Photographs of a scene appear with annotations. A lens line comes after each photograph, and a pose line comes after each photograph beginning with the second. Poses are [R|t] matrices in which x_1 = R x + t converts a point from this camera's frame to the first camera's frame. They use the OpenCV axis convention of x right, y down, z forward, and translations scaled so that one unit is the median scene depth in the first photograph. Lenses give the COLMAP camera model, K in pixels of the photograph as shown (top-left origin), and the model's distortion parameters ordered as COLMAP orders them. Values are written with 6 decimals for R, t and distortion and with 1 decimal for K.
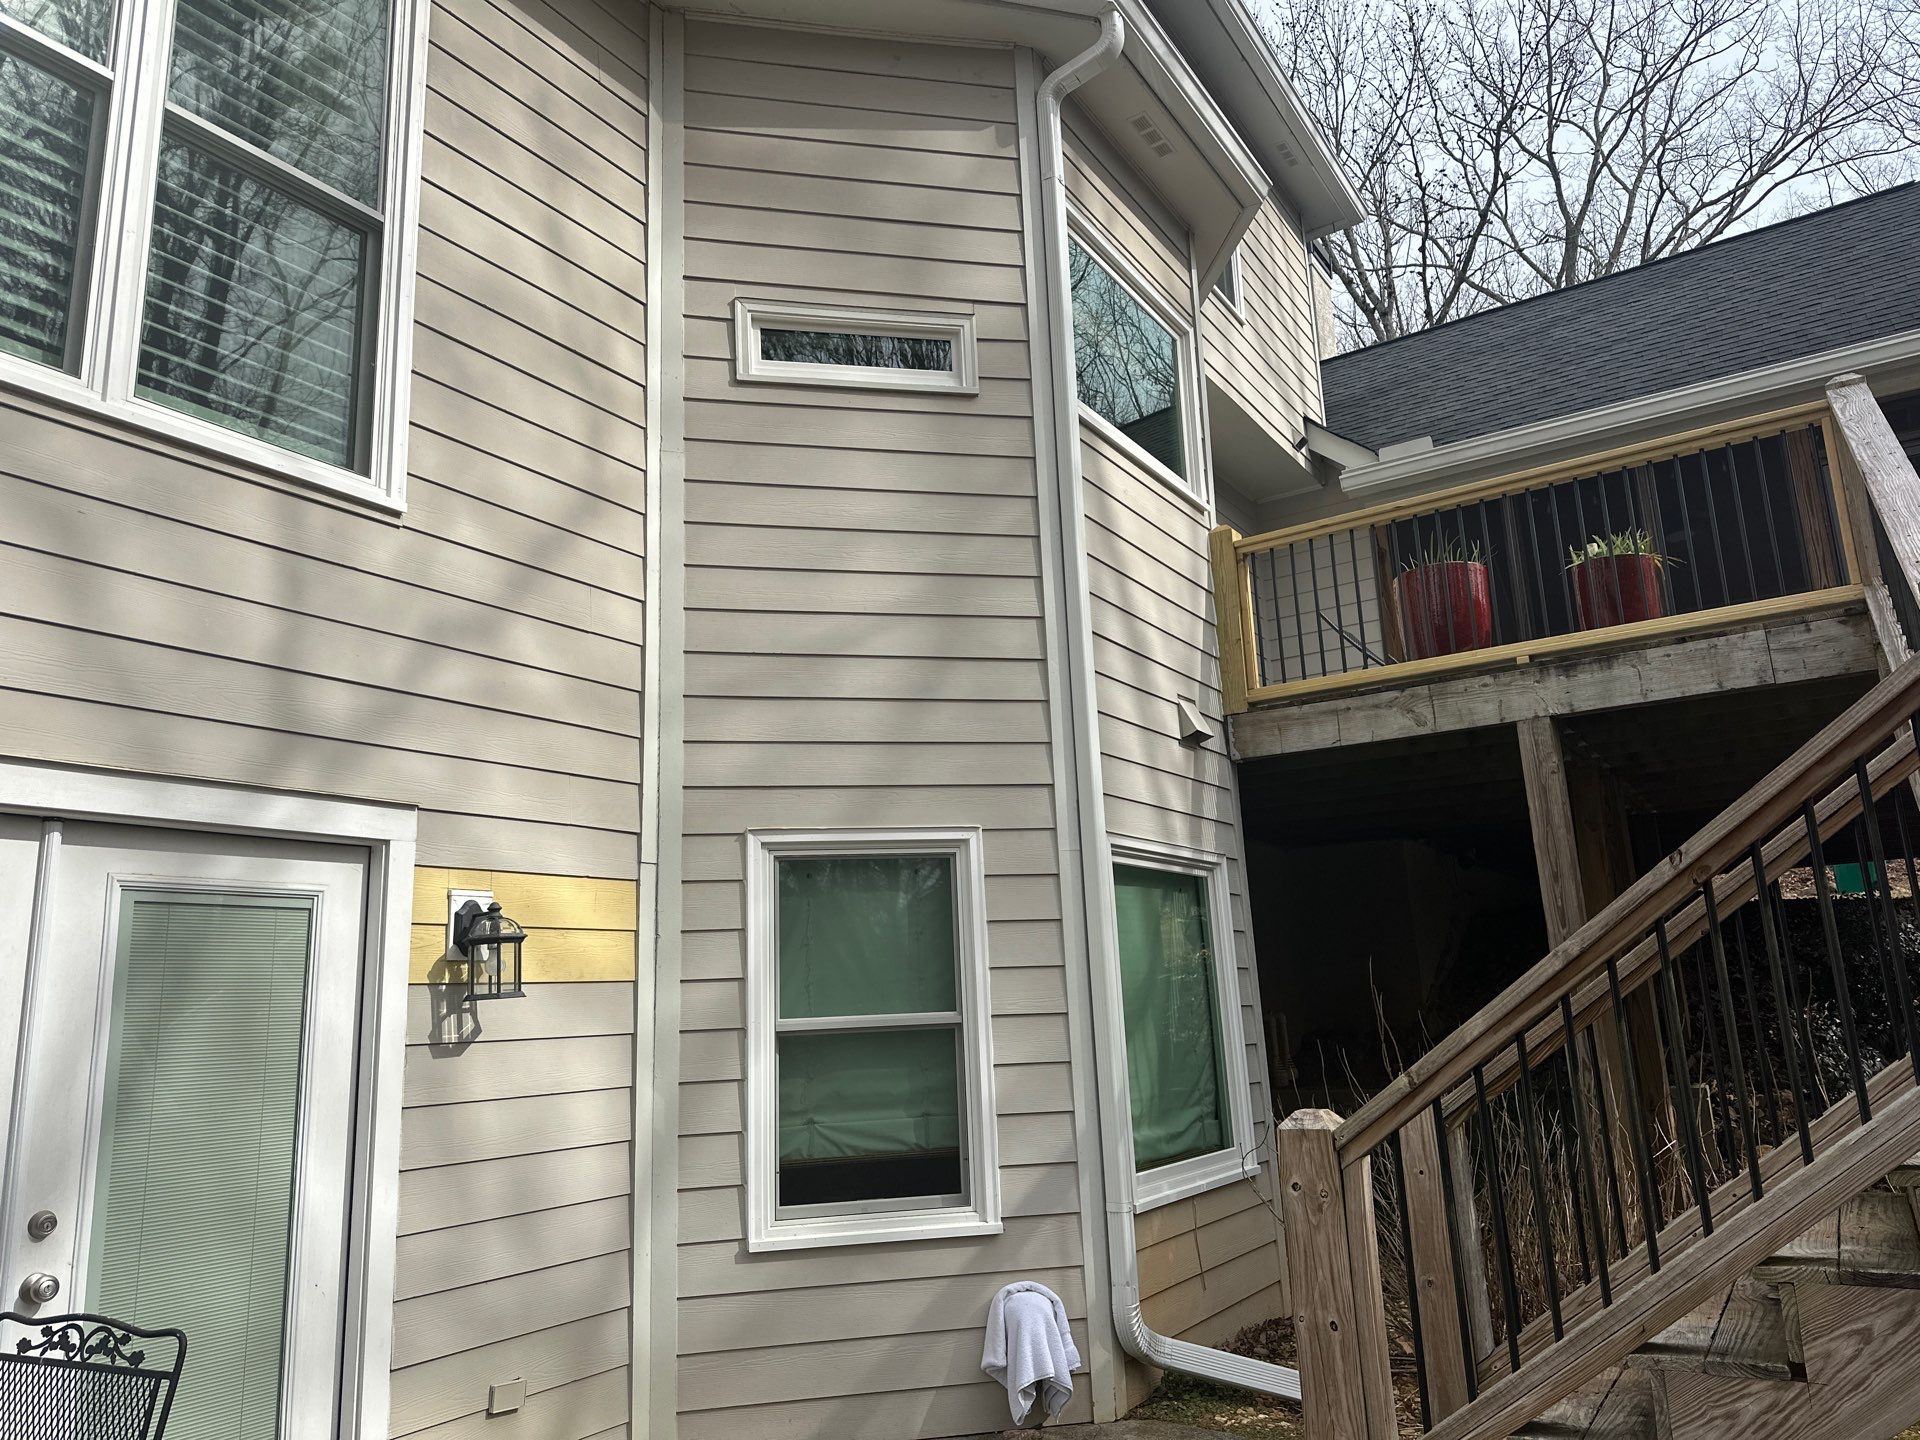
lens RADIAL K [[1353.7, 0, 968.4], [0, 1353.7, 680.7], [0, 0, 1]] dist [0.045245, -0.059500]
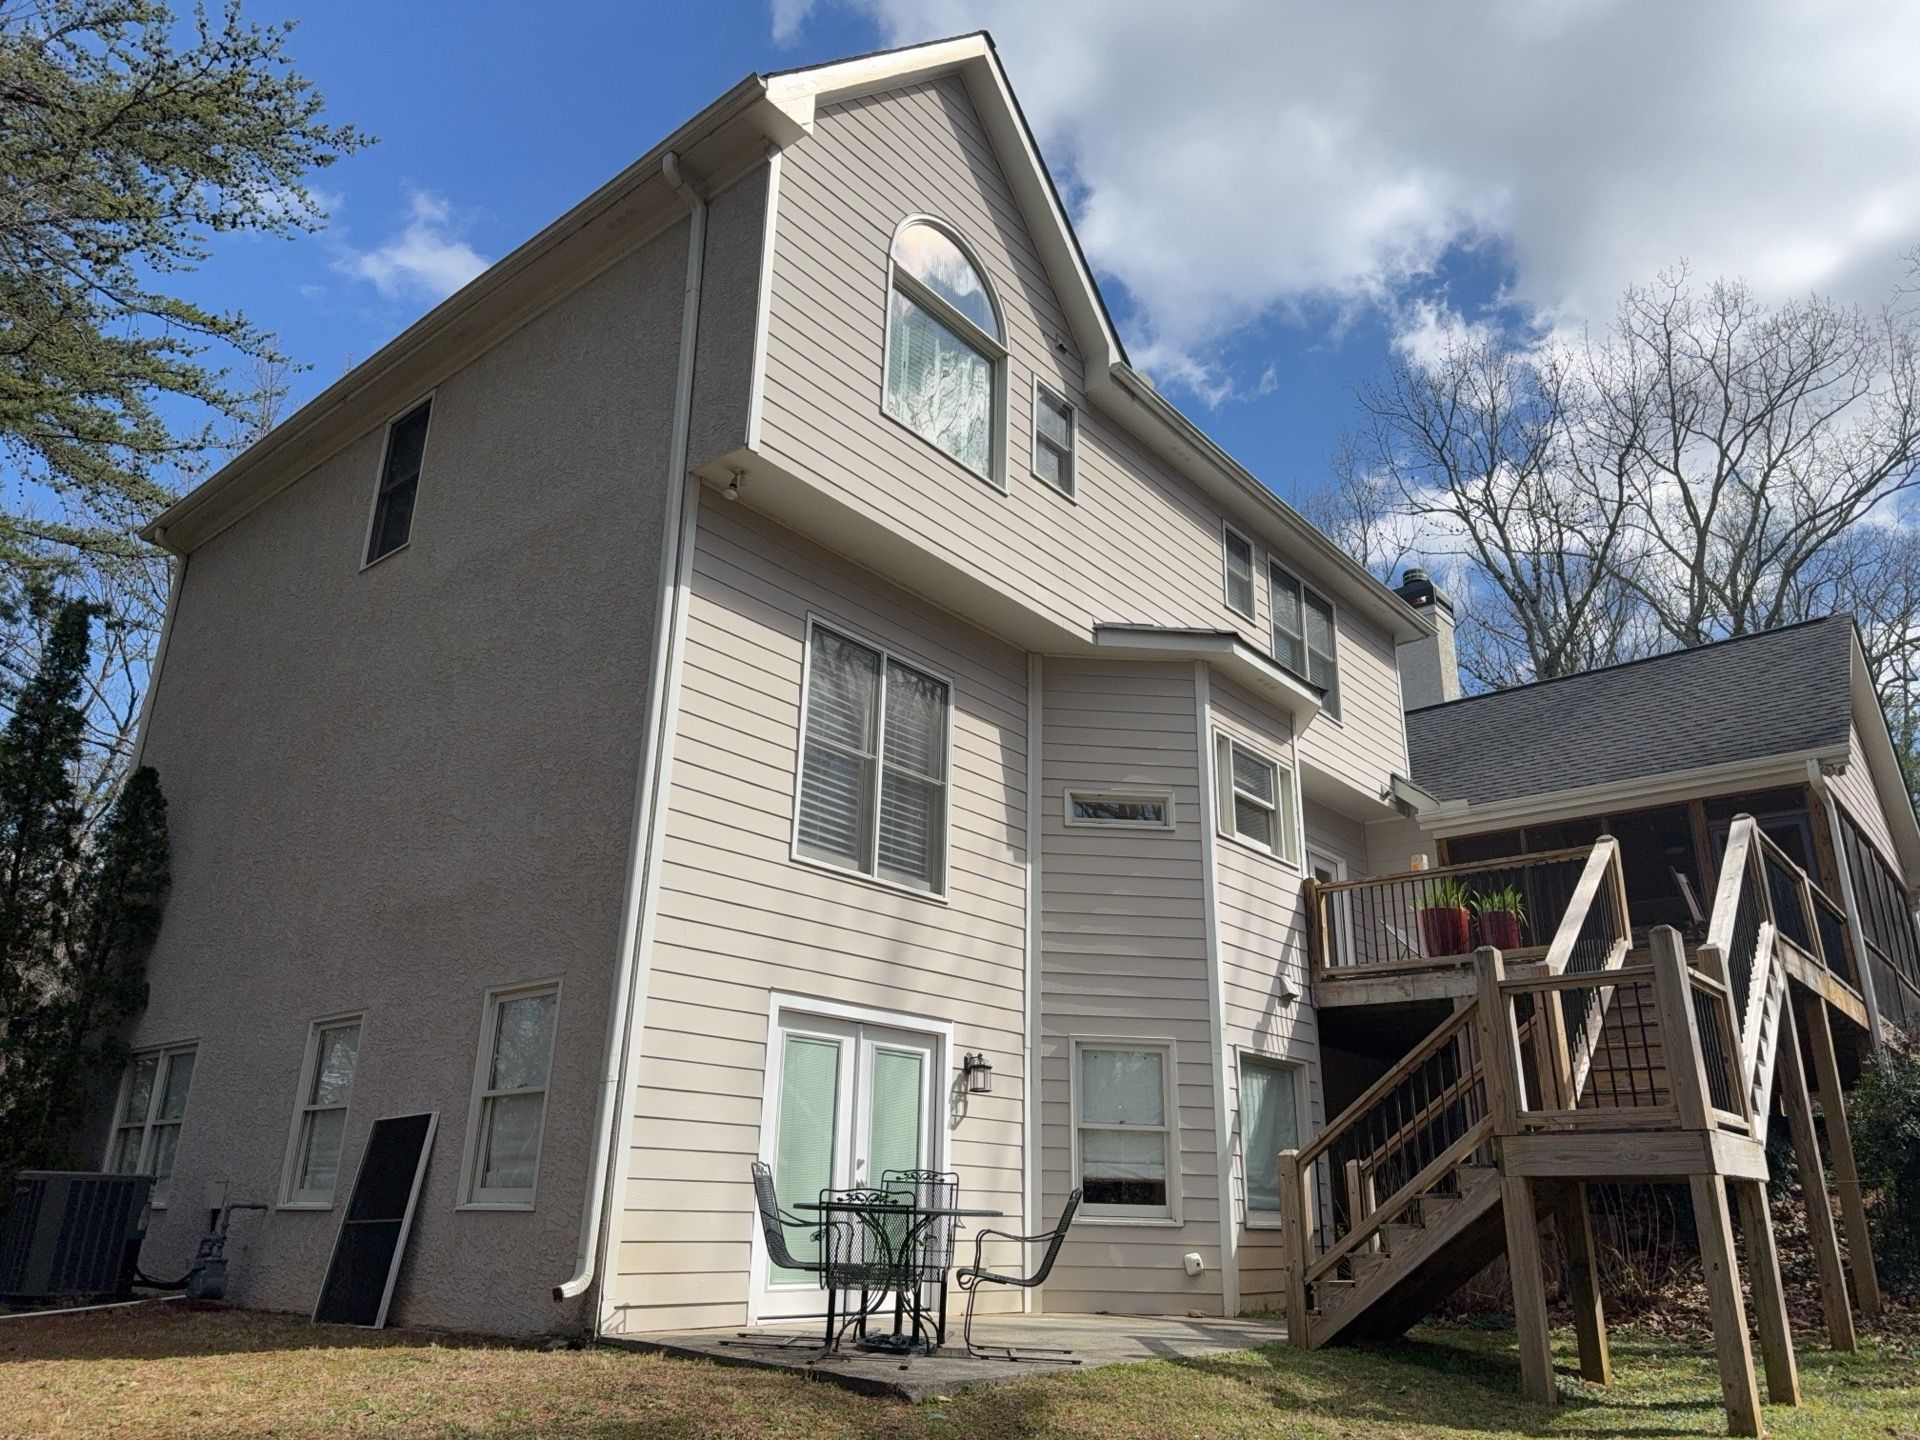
lens RADIAL K [[1353.7, 0, 950.7], [0, 1353.7, 734.5], [0, 0, 1]] dist [0.045245, -0.059500]
pose [[0.987245, 0.013484, -0.158638, -0.003560], [-0.028699, 0.995157, -0.094016, -0.082815], [0.156602, 0.097369, 0.982851, -0.631596]]
